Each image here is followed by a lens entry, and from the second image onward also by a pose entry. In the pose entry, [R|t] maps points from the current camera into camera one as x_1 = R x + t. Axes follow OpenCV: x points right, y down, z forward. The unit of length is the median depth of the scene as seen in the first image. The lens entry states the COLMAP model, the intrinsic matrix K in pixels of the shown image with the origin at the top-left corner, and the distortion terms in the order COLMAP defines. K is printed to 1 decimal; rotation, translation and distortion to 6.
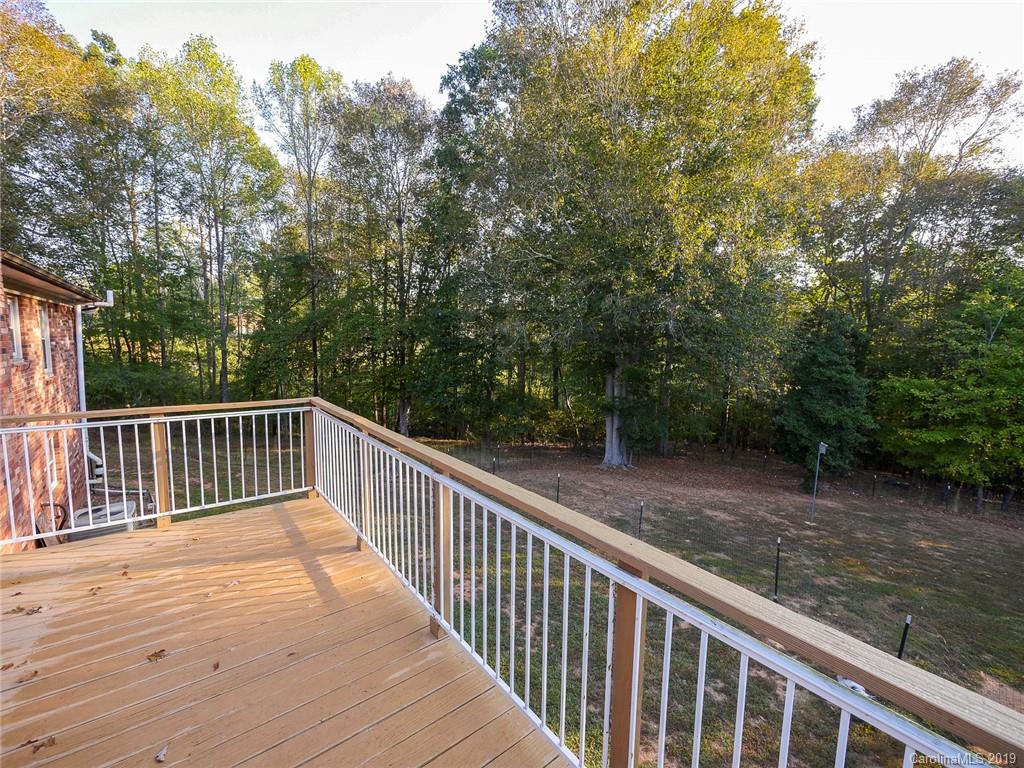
lens RADIAL K [[431.3, 0, 511.5], [0, 431.3, 383.5], [0, 0, 1]] dist [-0.004641, 0.000202]
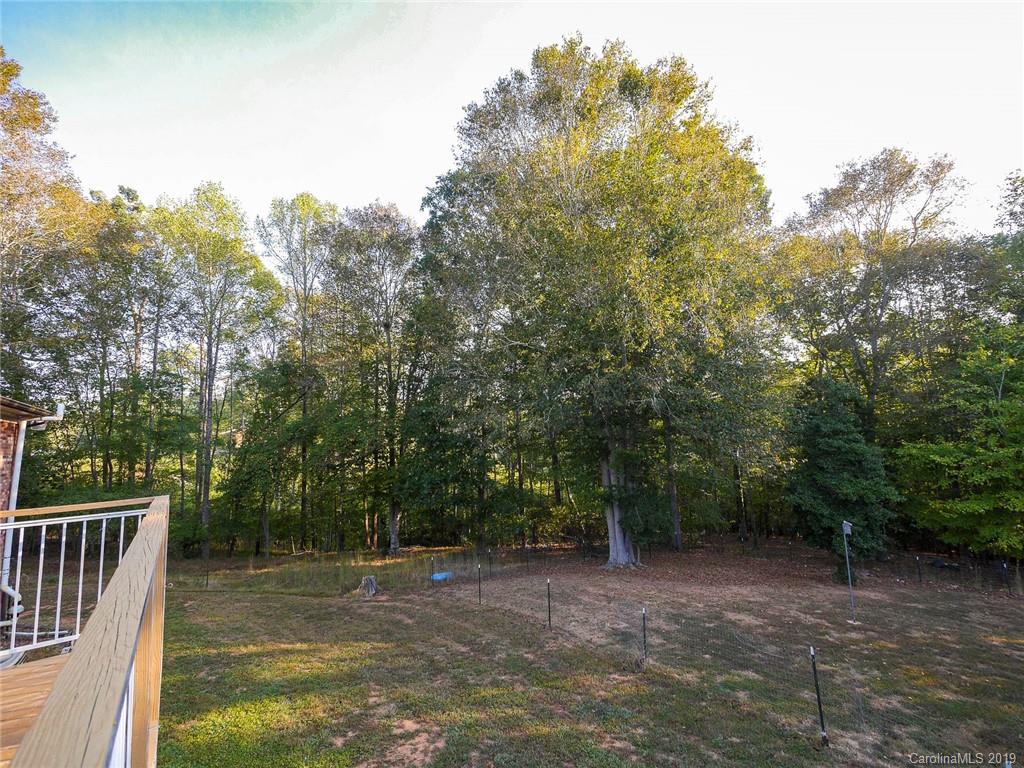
lens RADIAL K [[431.3, 0, 511.6], [0, 431.3, 383.6], [0, 0, 1]] dist [-0.004641, 0.000202]
pose [[0.997678, -0.067905, -0.005316, 0.042242], [0.064987, 0.972360, -0.224259, 0.010728], [0.020398, 0.223393, 0.974515, 0.042249]]
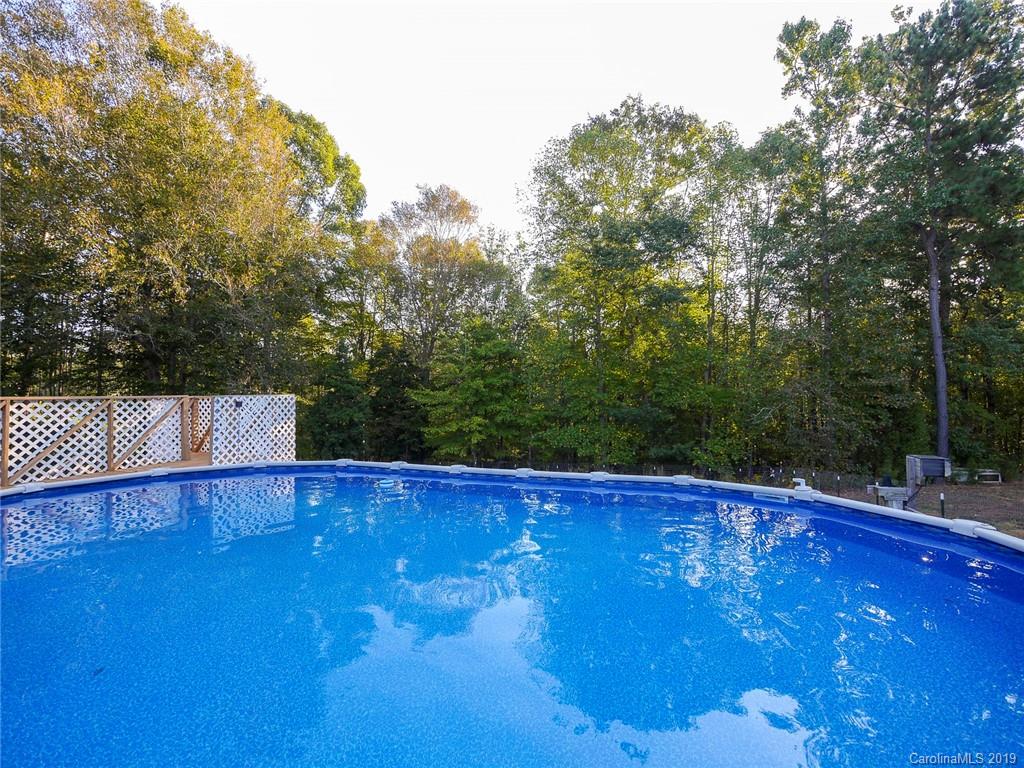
lens RADIAL K [[431.3, 0, 511.5], [0, 431.3, 383.4], [0, 0, 1]] dist [-0.004641, 0.000202]
pose [[0.835502, -0.013375, 0.549325, 0.379205], [0.081623, 0.991634, -0.100001, 0.124800], [-0.543392, 0.128389, 0.829603, -0.322110]]
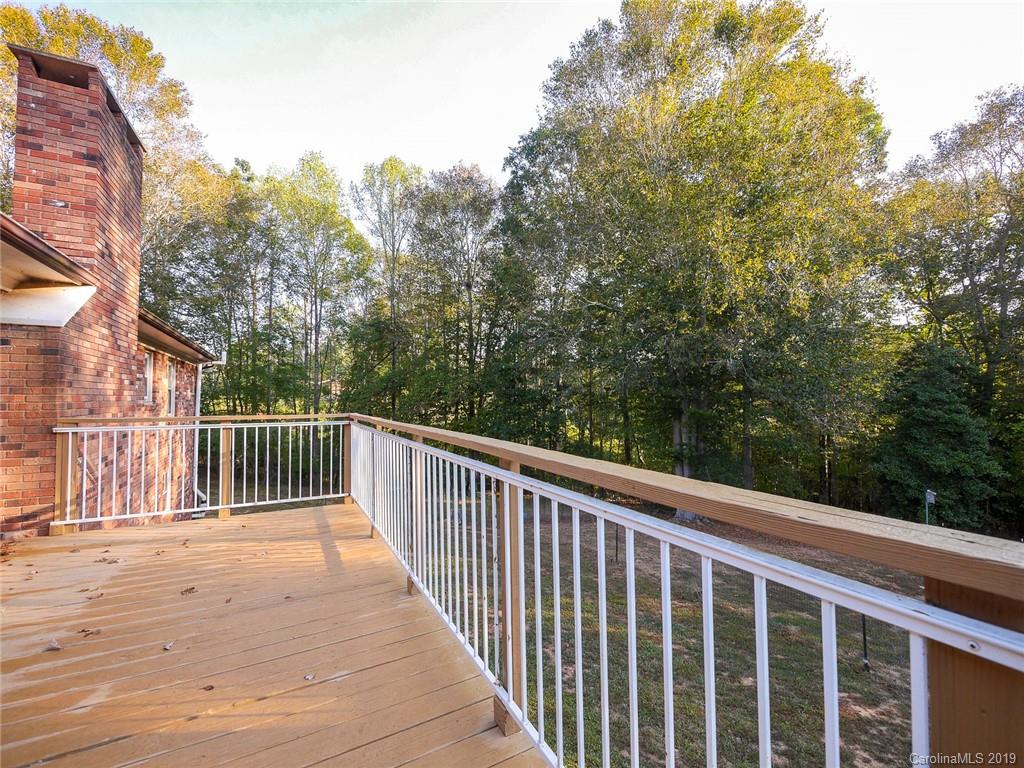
lens RADIAL K [[431.3, 0, 511.6], [0, 431.3, 383.7], [0, 0, 1]] dist [-0.004641, 0.000202]
pose [[0.984516, -0.031687, -0.172409, 0.033665], [0.007788, 0.990463, -0.137562, 0.024664], [0.175124, 0.134089, 0.975373, -0.011824]]
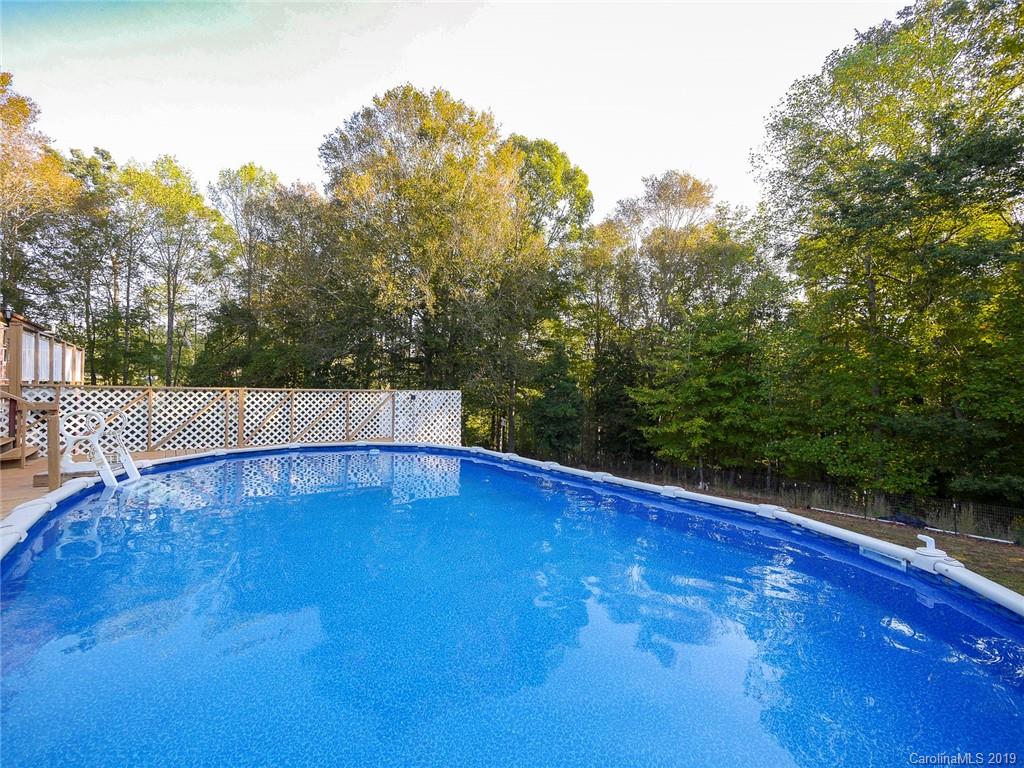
lens RADIAL K [[431.3, 0, 511.5], [0, 431.3, 383.7], [0, 0, 1]] dist [-0.004641, 0.000202]
pose [[0.999960, -0.007113, -0.005363, 0.496220], [0.006424, 0.992863, -0.119090, 0.129363], [0.006172, 0.119051, 0.992869, -0.364530]]
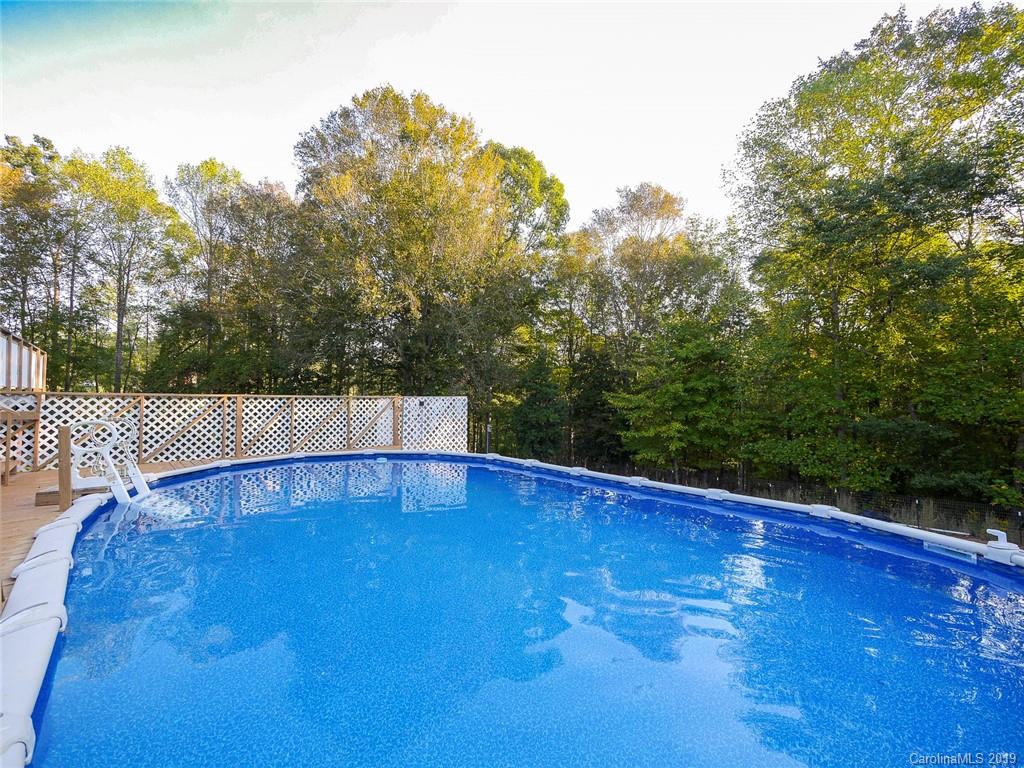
lens RADIAL K [[431.3, 0, 511.4], [0, 431.3, 383.9], [0, 0, 1]] dist [-0.004641, 0.000202]
pose [[0.996911, -0.009115, 0.078008, 0.445908], [0.019333, 0.991159, -0.131263, 0.128658], [-0.076122, 0.132365, 0.988274, -0.359635]]
